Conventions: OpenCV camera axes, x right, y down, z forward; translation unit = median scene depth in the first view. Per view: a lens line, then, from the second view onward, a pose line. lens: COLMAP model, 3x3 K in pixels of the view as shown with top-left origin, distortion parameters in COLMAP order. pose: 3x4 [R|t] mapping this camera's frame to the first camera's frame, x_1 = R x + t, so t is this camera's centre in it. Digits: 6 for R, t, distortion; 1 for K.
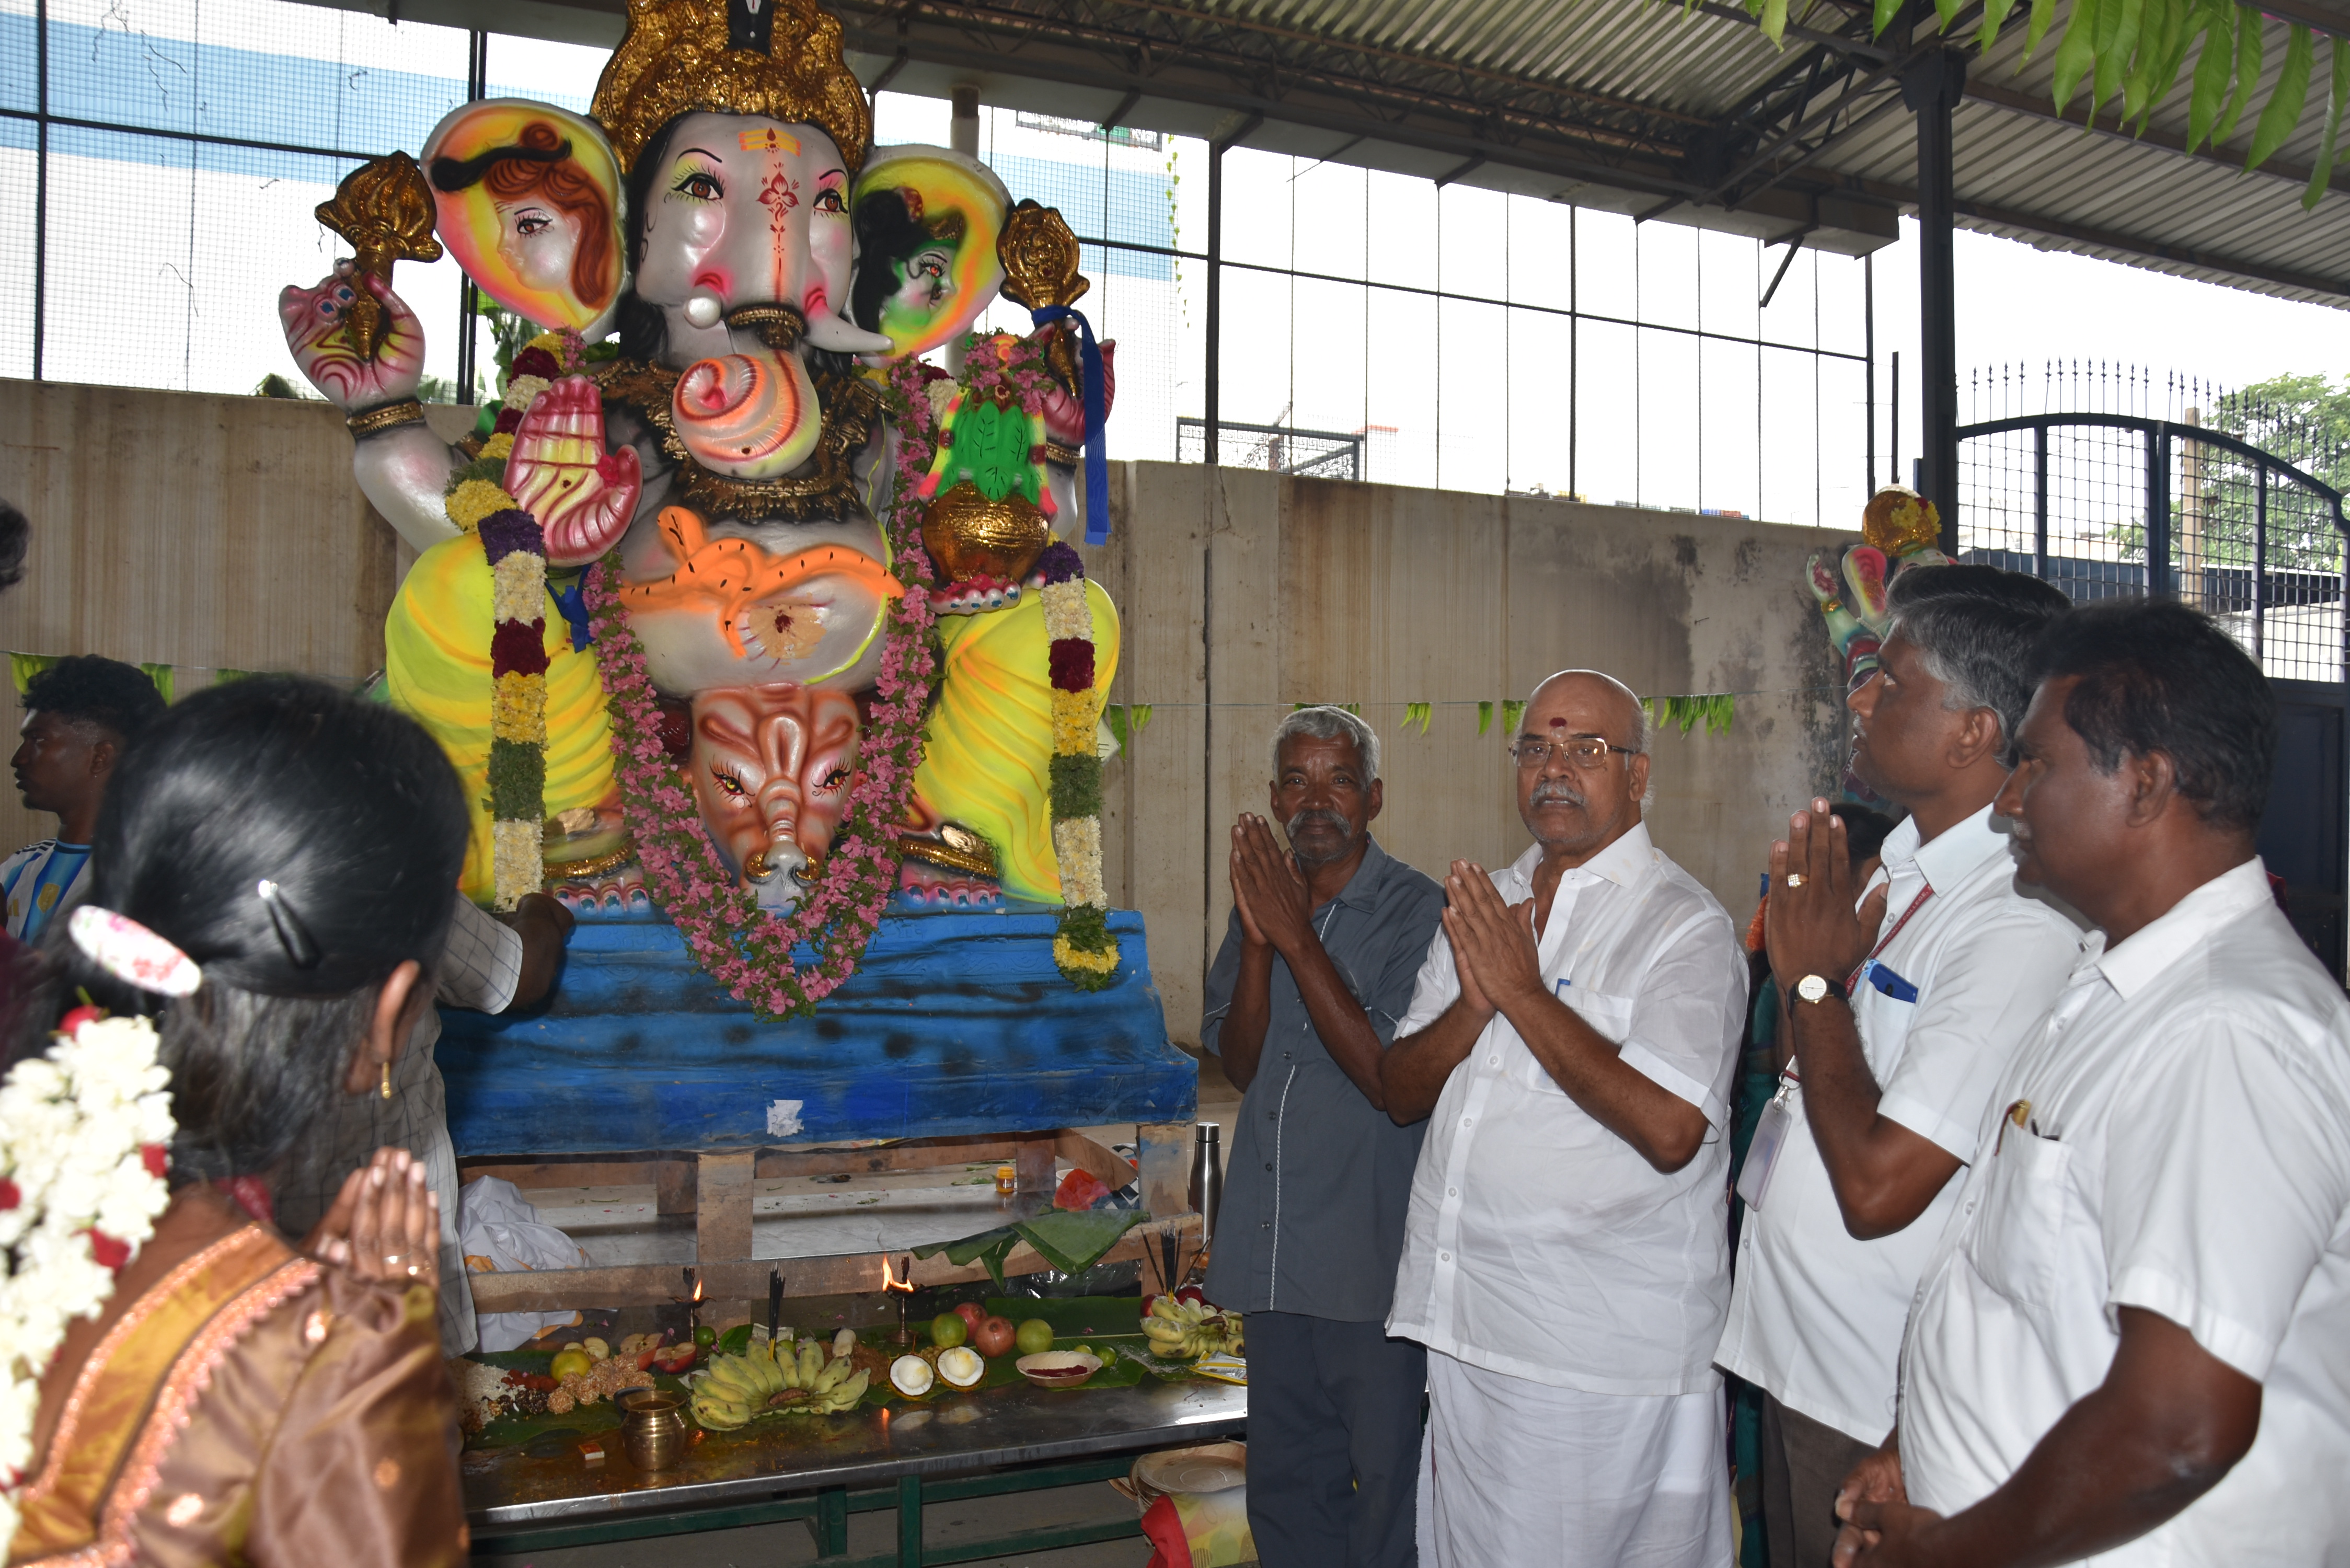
lens RADIAL K [[1804.0, 0, 1199.3], [0, 1804.0, 811.6], [0, 0, 1]] dist [-0.155401, 0.109311]
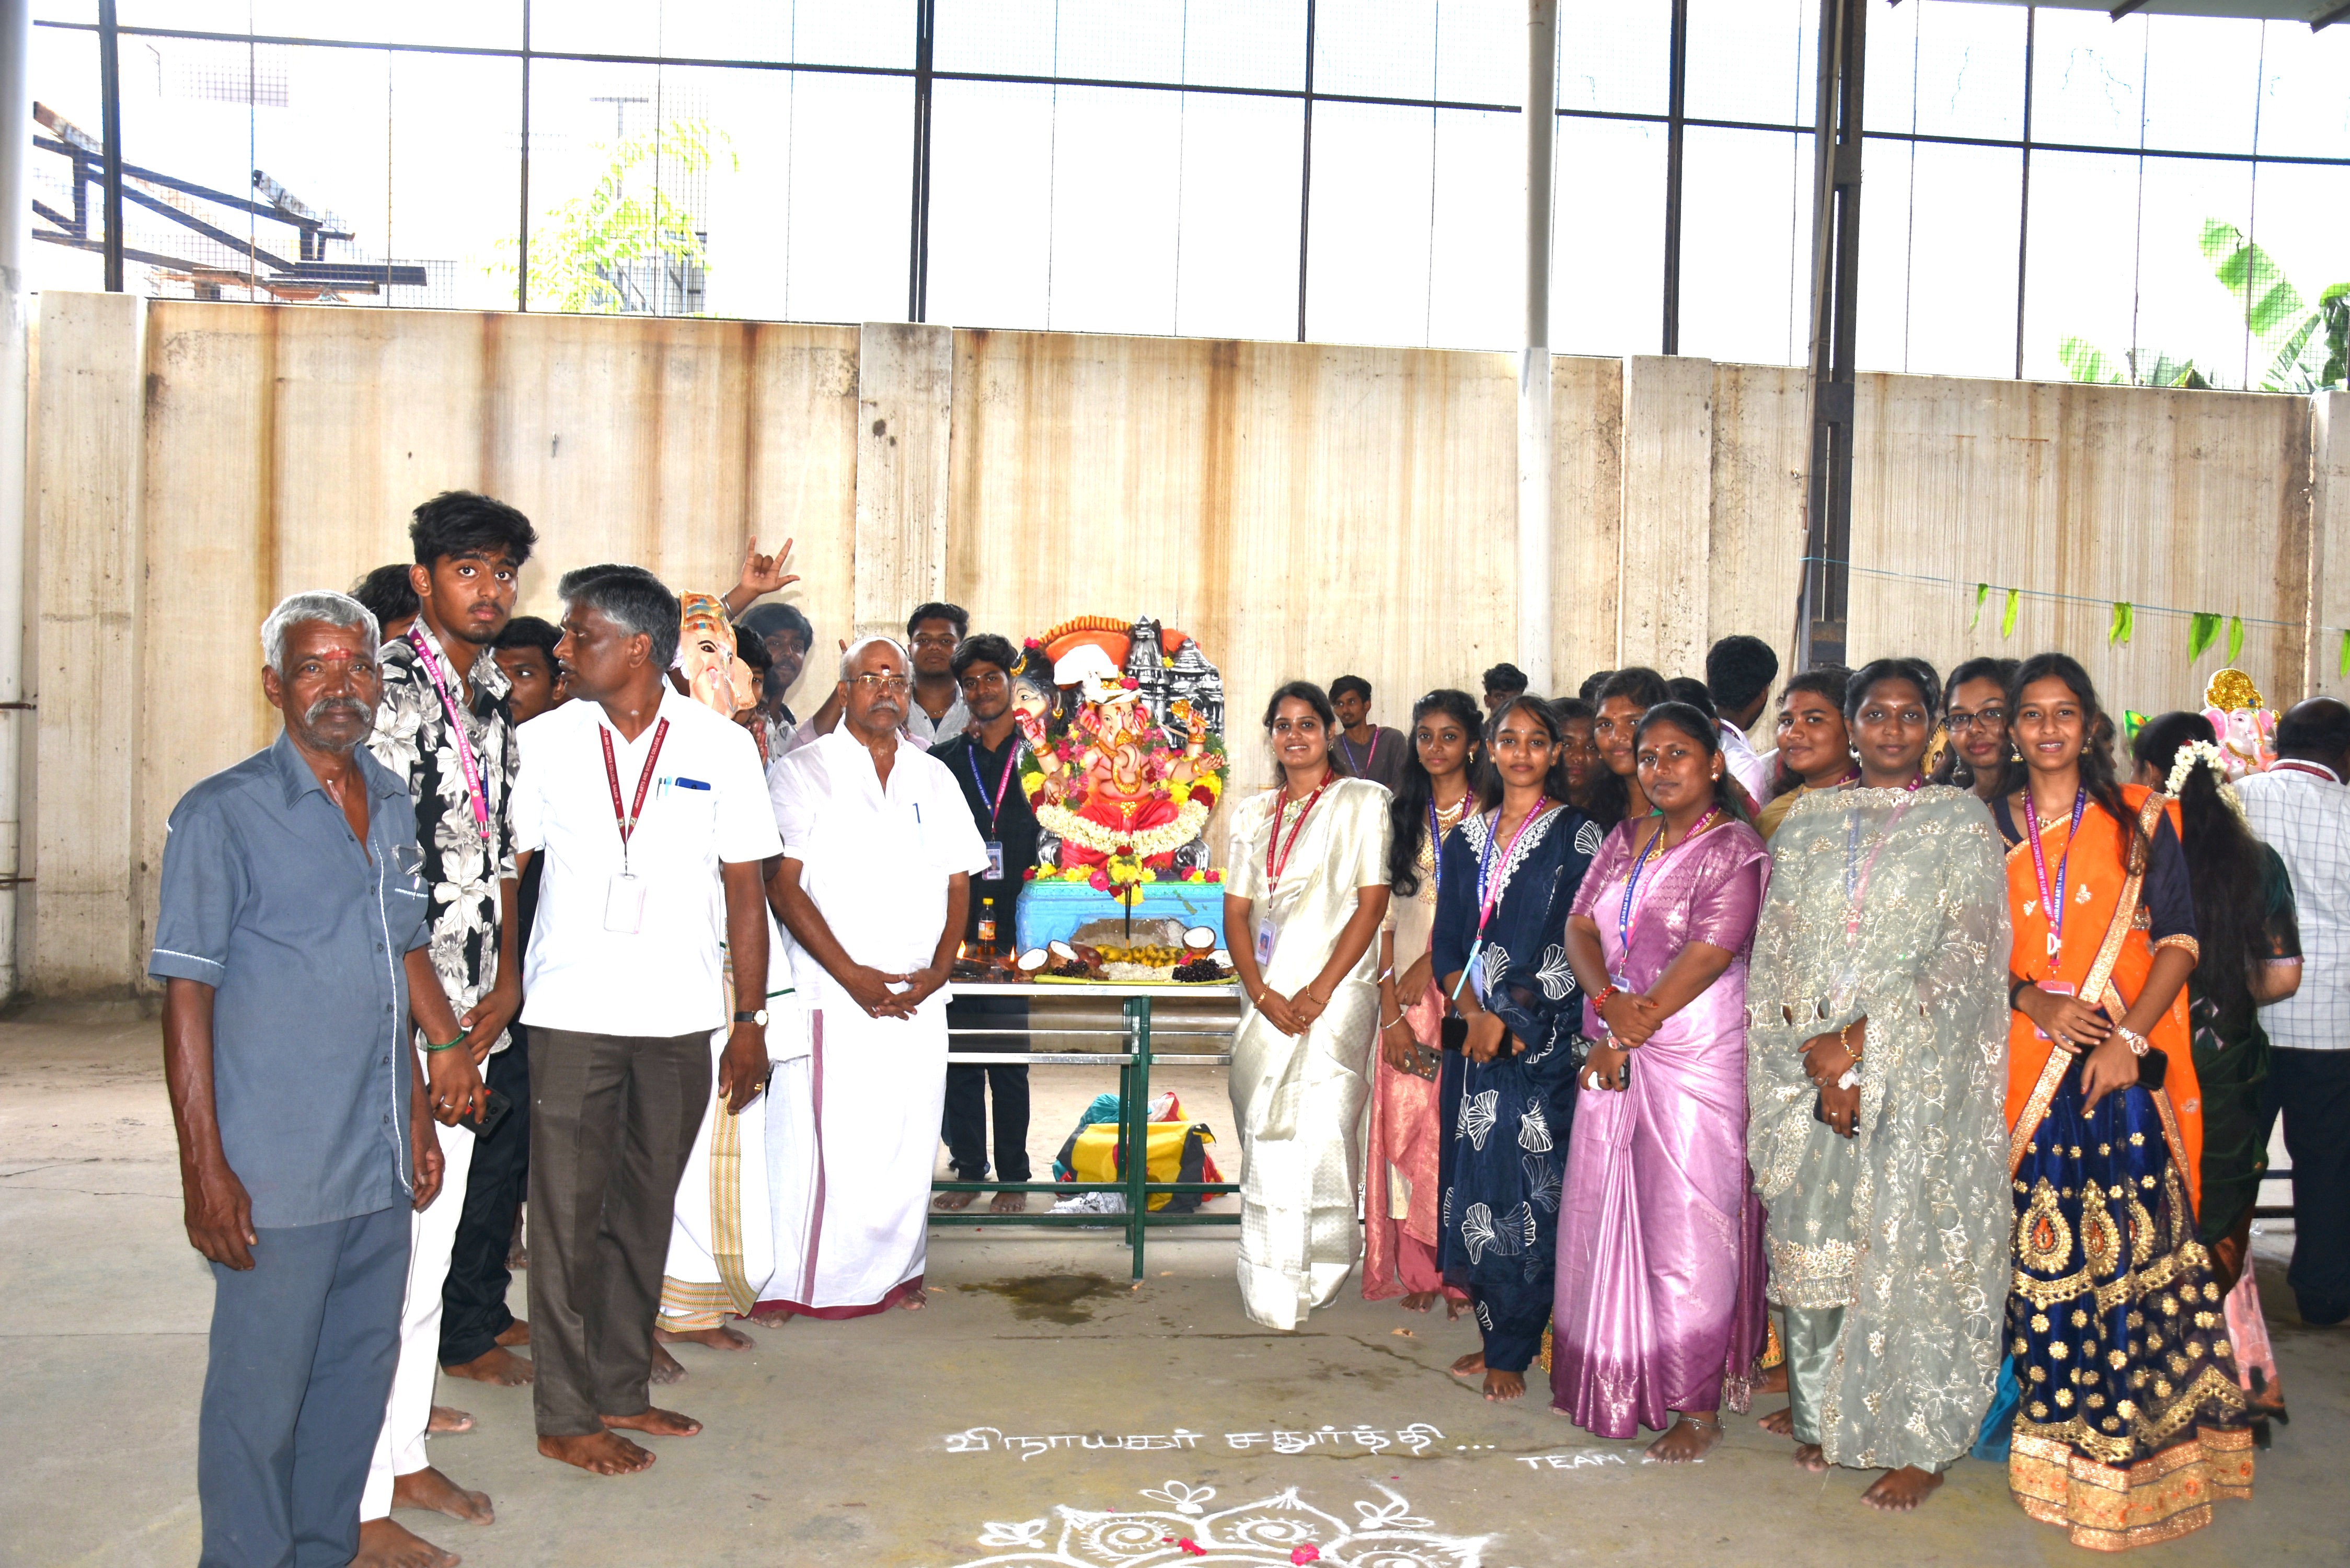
lens RADIAL K [[1980.3, 0, 1187.7], [0, 1980.3, 805.7], [0, 0, 1]] dist [-0.119831, 0.158531]
pose [[0.955826, 0.029022, -0.292495, -2.153664], [-0.018217, 0.999050, 0.039595, -0.031717], [0.293367, -0.032518, 0.955447, -1.026032]]
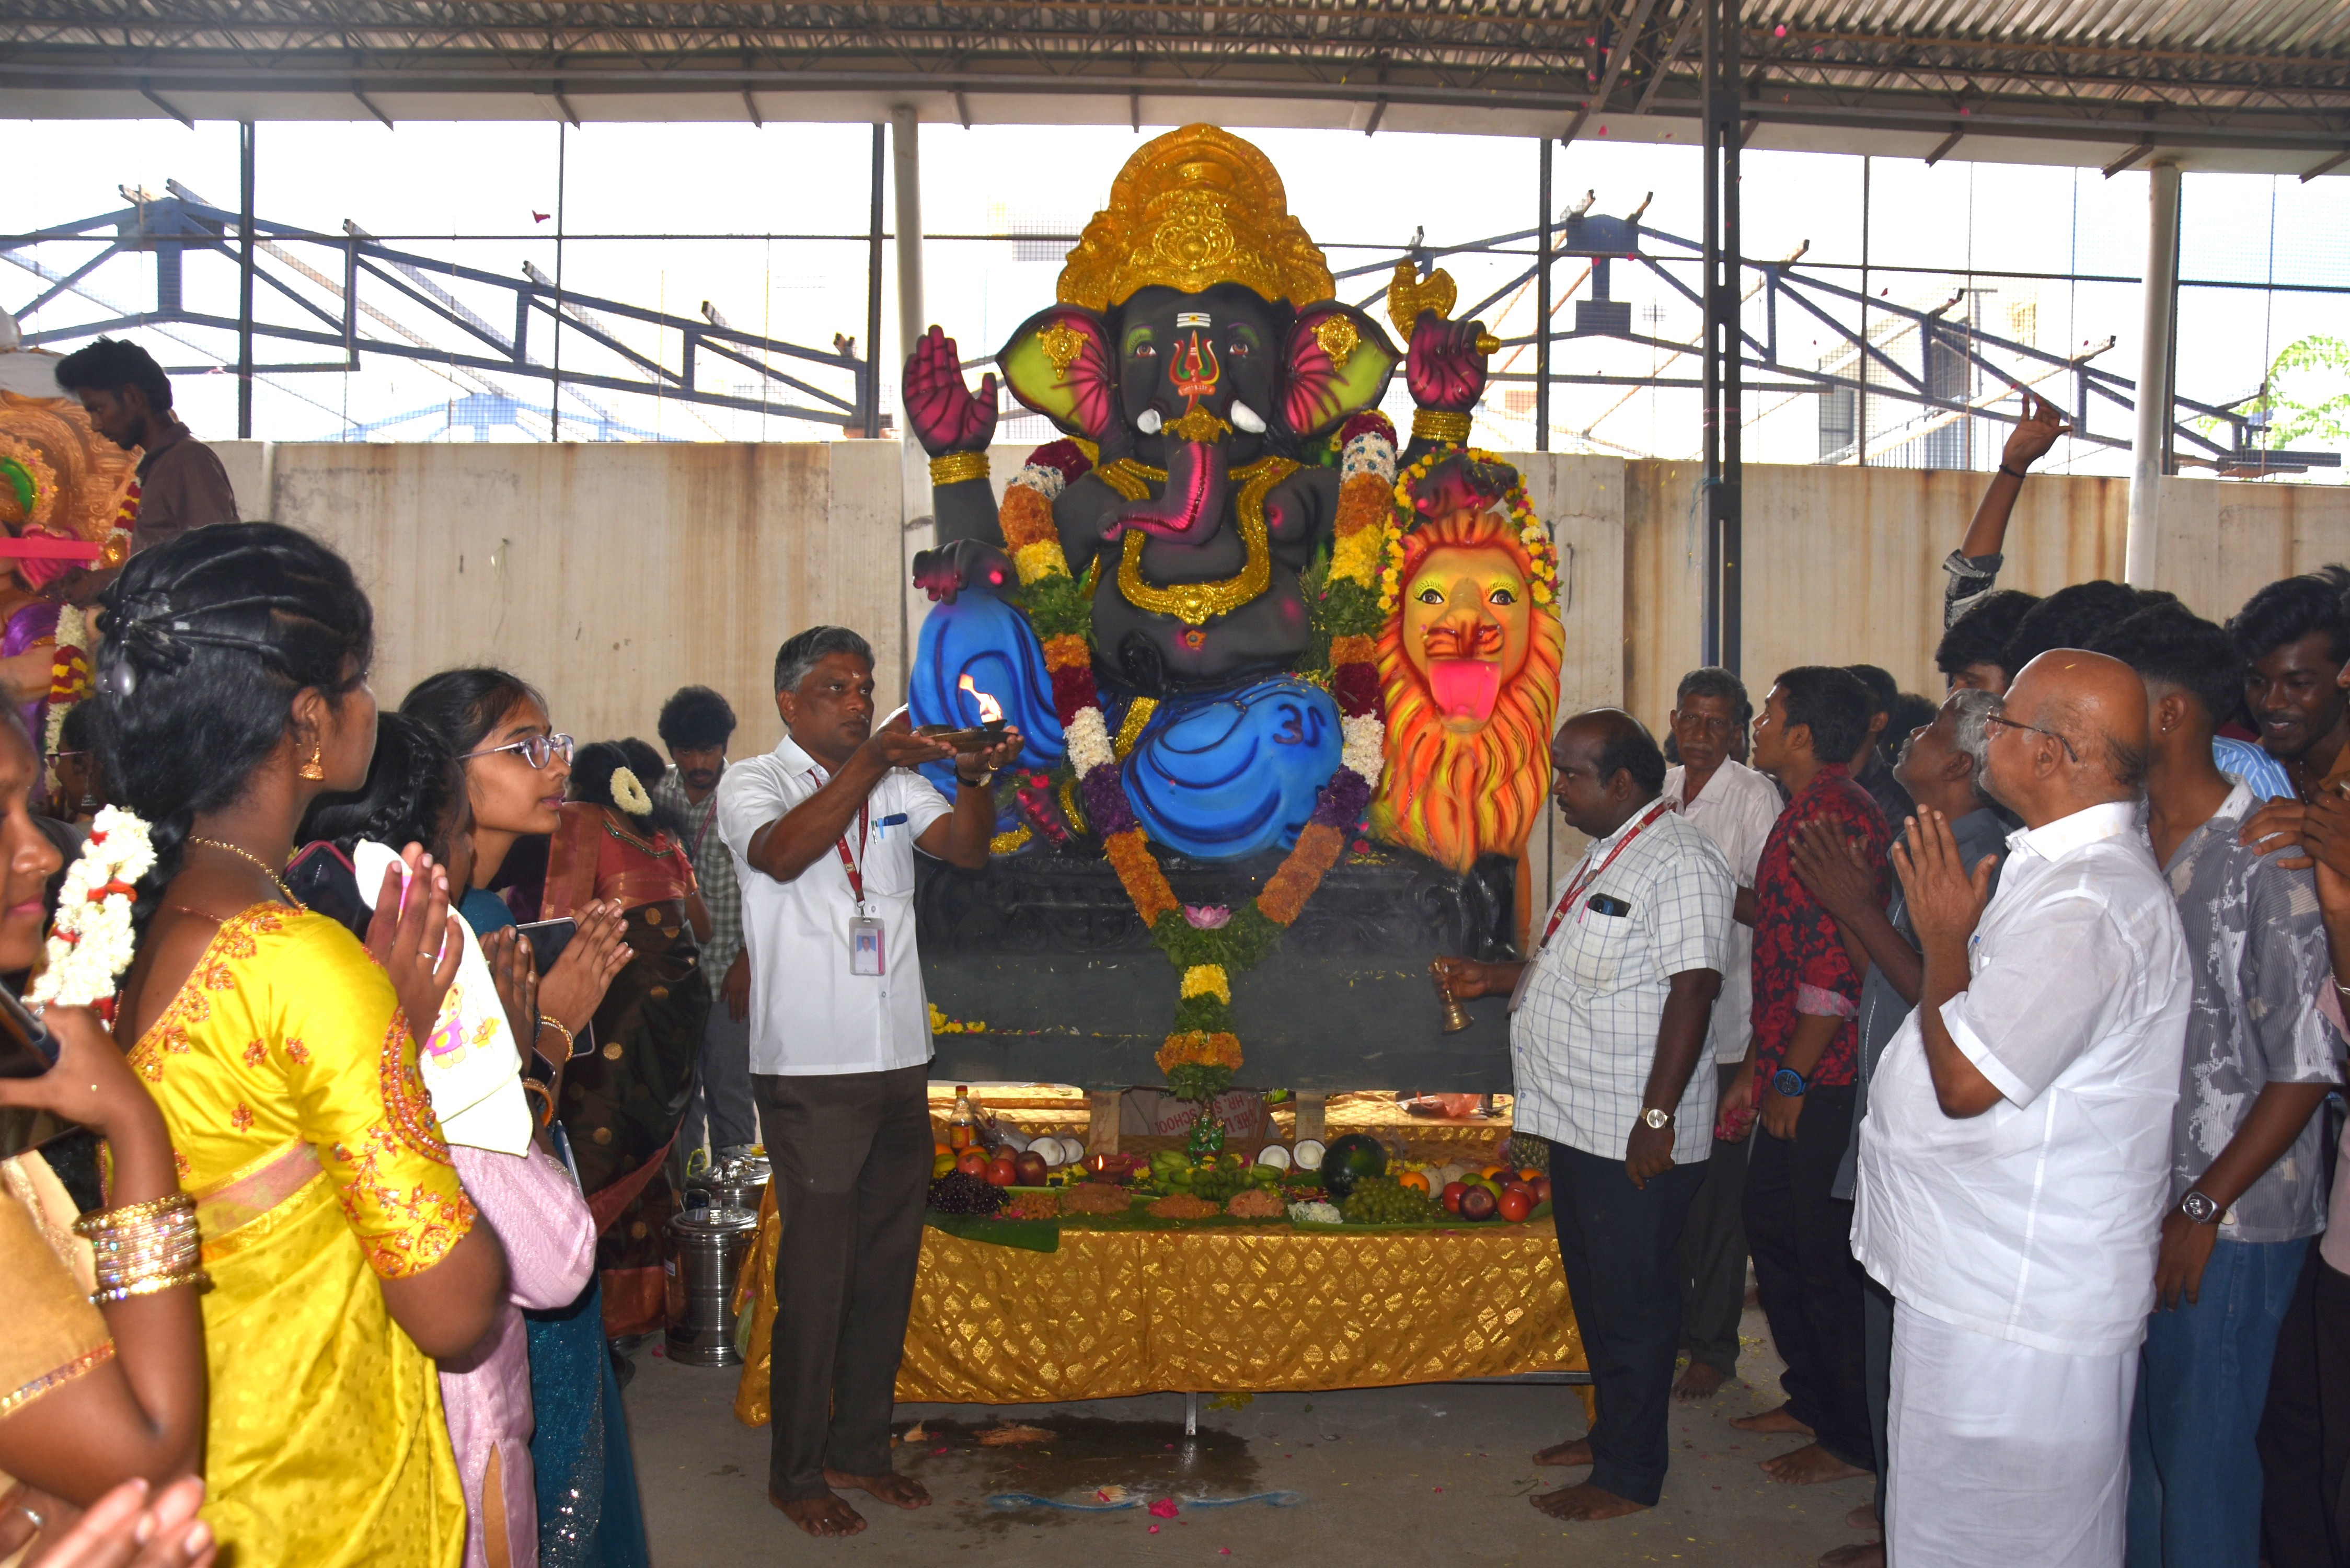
lens RADIAL K [[1839.9, 0, 1195.8], [0, 1839.9, 816.0], [0, 0, 1]] dist [-0.162931, 0.118525]
pose [[0.929233, 0.019060, -0.369001, -5.184751], [-0.012233, 0.999708, 0.020831, -0.030145], [0.369291, -0.014842, 0.929195, -2.743146]]
